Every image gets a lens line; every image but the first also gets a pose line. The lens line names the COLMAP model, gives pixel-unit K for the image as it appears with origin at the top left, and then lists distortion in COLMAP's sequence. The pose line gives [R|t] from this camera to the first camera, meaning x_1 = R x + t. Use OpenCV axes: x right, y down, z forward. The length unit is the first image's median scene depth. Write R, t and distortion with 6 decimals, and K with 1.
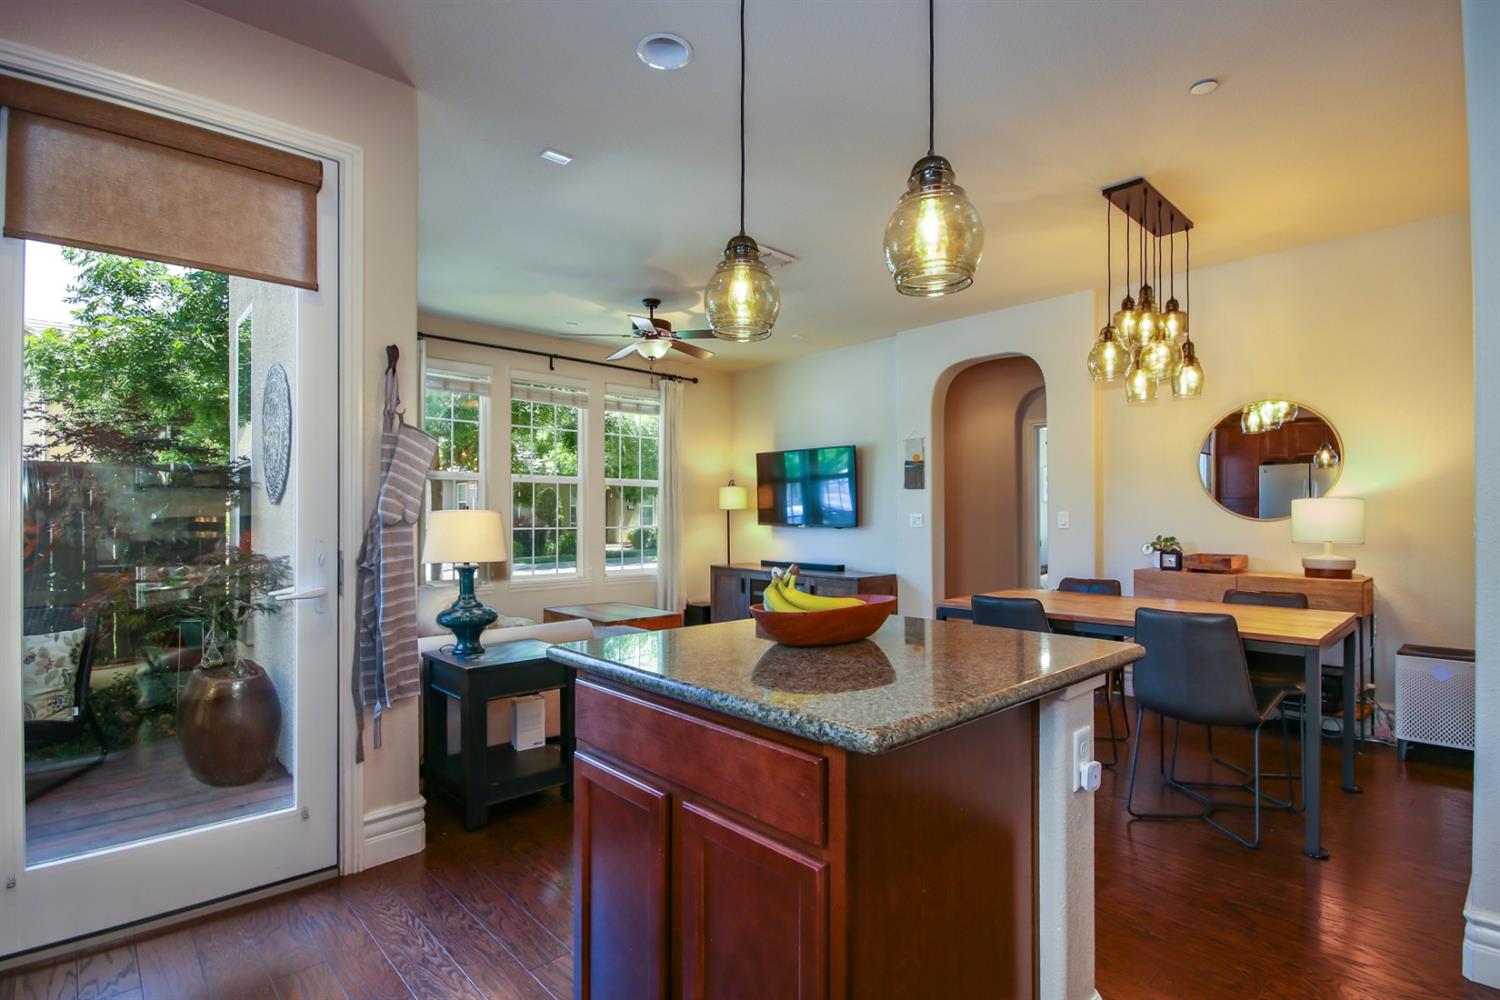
lens RADIAL K [[717.5, 0, 753.7], [0, 717.5, 507.9], [0, 0, 1]] dist [0.000742, -0.001454]
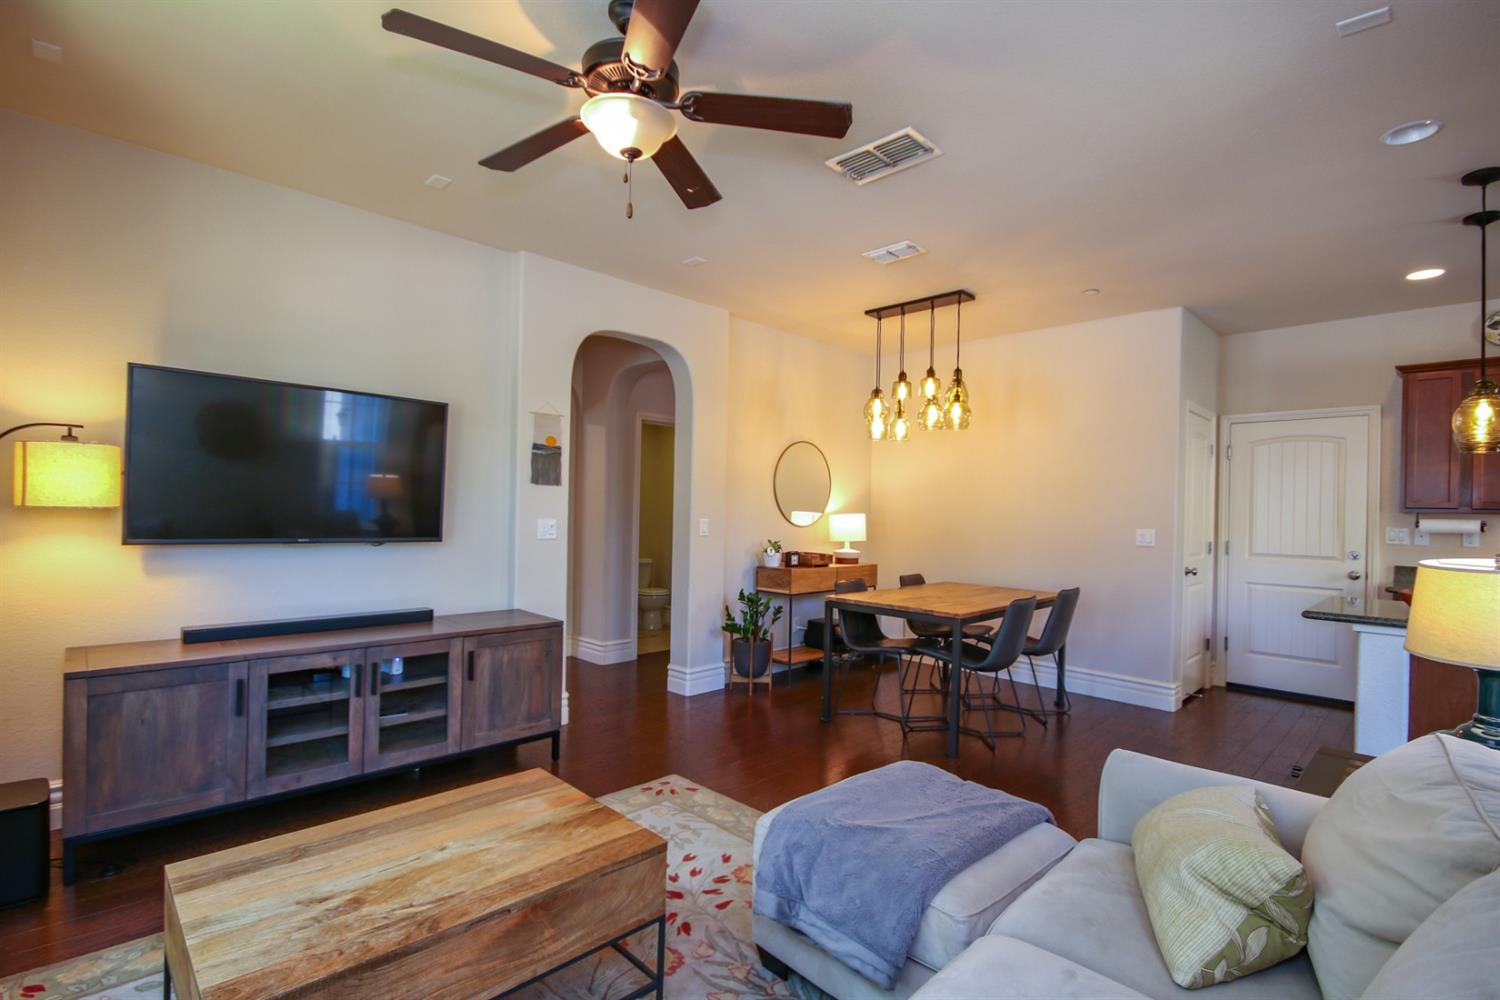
lens RADIAL K [[701.4, 0, 751.4], [0, 701.4, 508.1], [0, 0, 1]] dist [-0.002216, -0.000645]
pose [[-0.025439, 0.000090, 0.999676, -0.657916], [-0.033779, 0.999429, -0.000950, -0.013491], [-0.999106, -0.033793, -0.025421, 1.138046]]
